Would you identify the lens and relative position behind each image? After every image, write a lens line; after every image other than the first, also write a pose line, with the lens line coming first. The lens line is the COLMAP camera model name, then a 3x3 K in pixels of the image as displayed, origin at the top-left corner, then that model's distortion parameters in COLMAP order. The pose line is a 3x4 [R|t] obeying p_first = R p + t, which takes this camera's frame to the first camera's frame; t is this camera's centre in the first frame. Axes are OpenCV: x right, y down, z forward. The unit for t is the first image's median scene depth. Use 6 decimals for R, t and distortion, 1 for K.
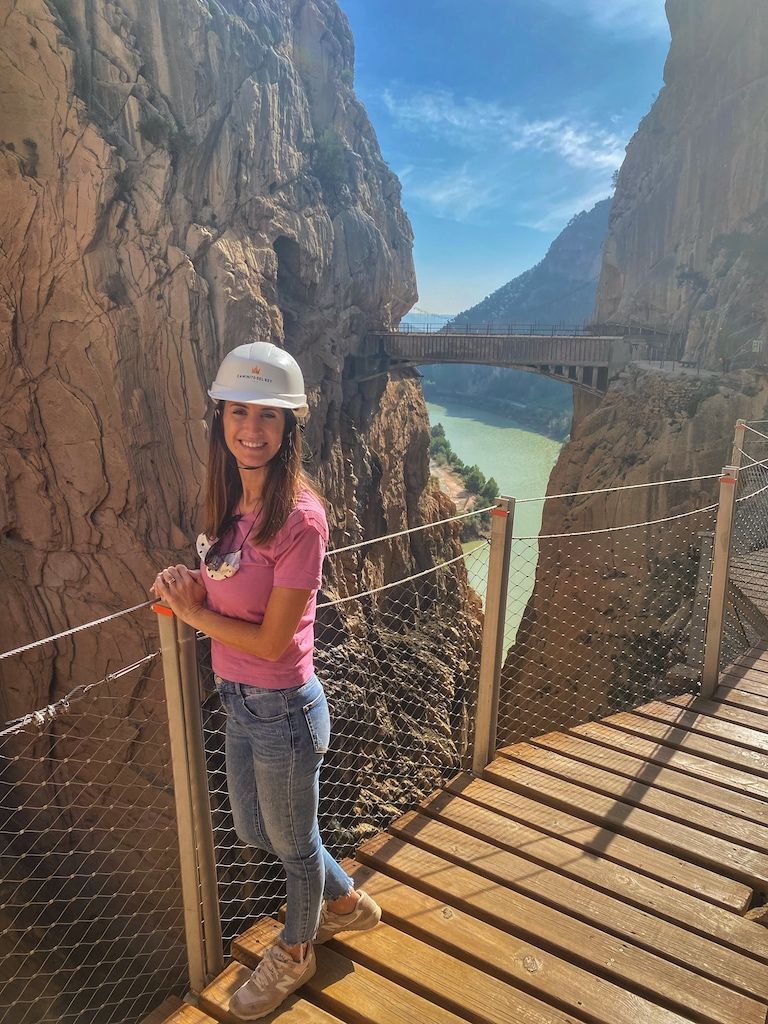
lens RADIAL K [[774.3, 0, 401.0], [0, 774.3, 511.8], [0, 0, 1]] dist [0.027839, -0.002565]
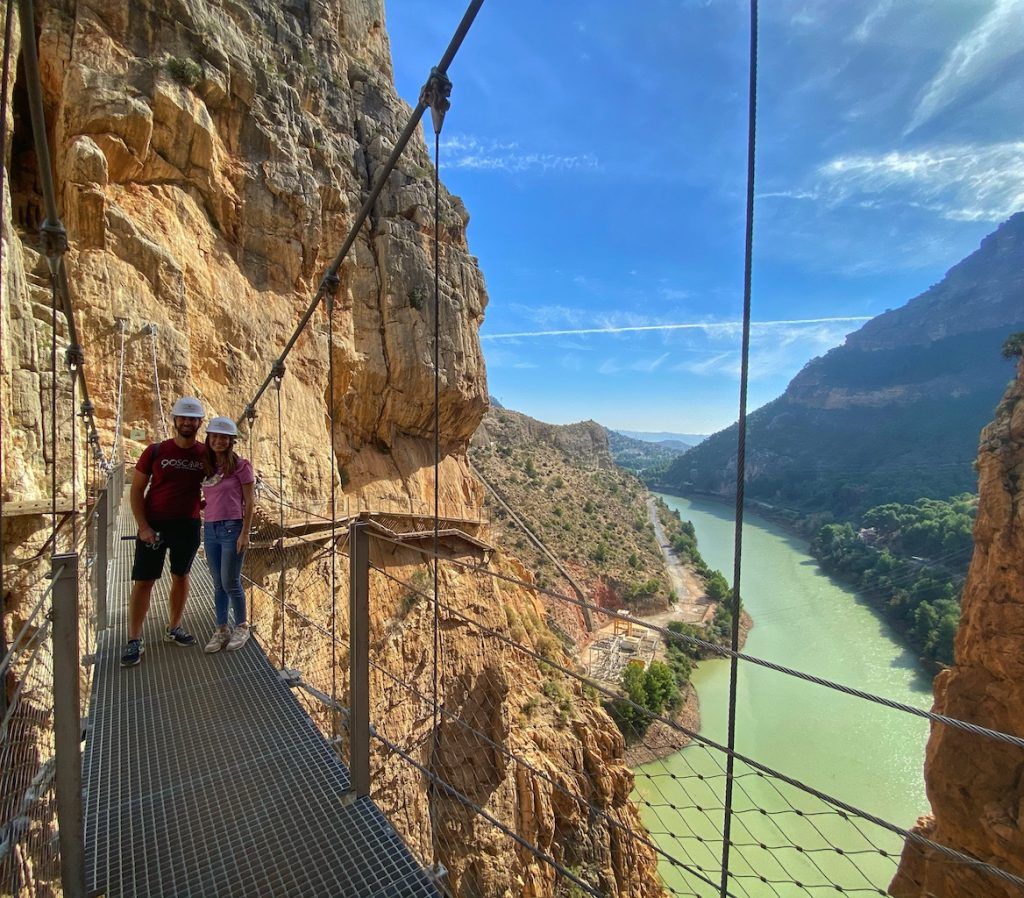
lens RADIAL K [[504.3, 0, 467.3], [0, 504.3, 443.9], [0, 0, 1]] dist [0.057748, -0.061814]
pose [[0.927684, 0.001520, -0.373363, 0.238811], [-0.087291, 0.973160, -0.212929, -0.305989], [0.363018, 0.230122, 0.902918, 1.213074]]
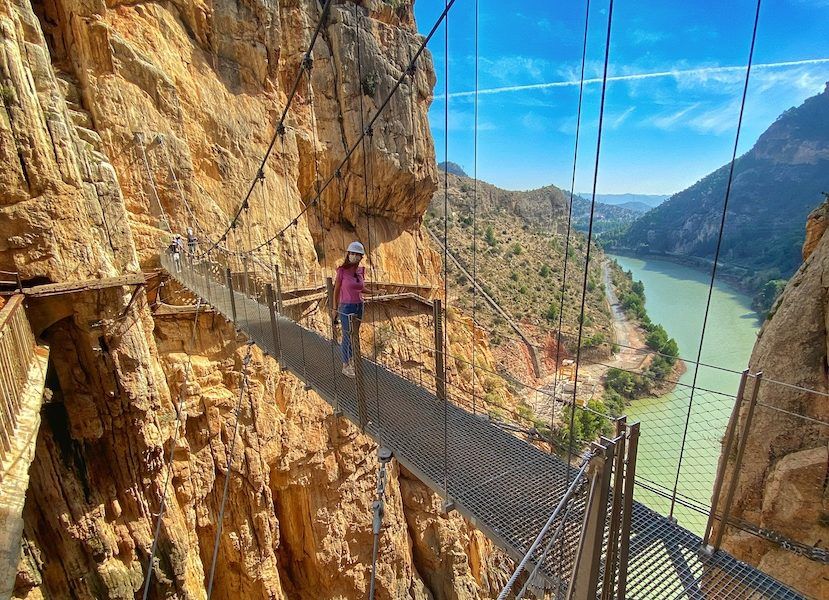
lens RADIAL K [[464.8, 0, 408.1], [0, 464.8, 343.6], [0, 0, 1]] dist [0.059307, -0.066082]
pose [[0.908096, 0.080223, -0.411007, 0.280388], [-0.061847, 0.996408, 0.057840, -0.299096], [0.414171, -0.027104, 0.909796, 1.151850]]
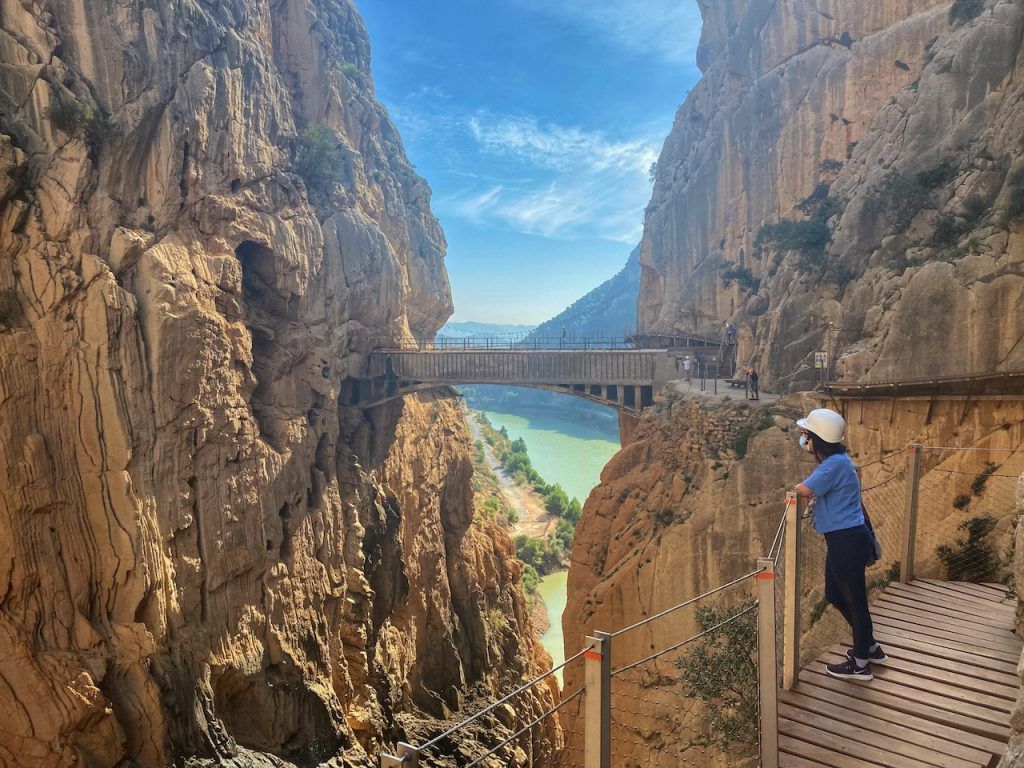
lens RADIAL K [[820.0, 0, 512.0], [0, 820.0, 384.0], [0, 0, 1]] dist [0.061851, -0.012412]
pose [[0.999056, -0.029725, 0.031691, 0.099069], [0.034855, 0.983759, -0.176078, -0.044595], [-0.025942, 0.177016, 0.983866, 0.168671]]
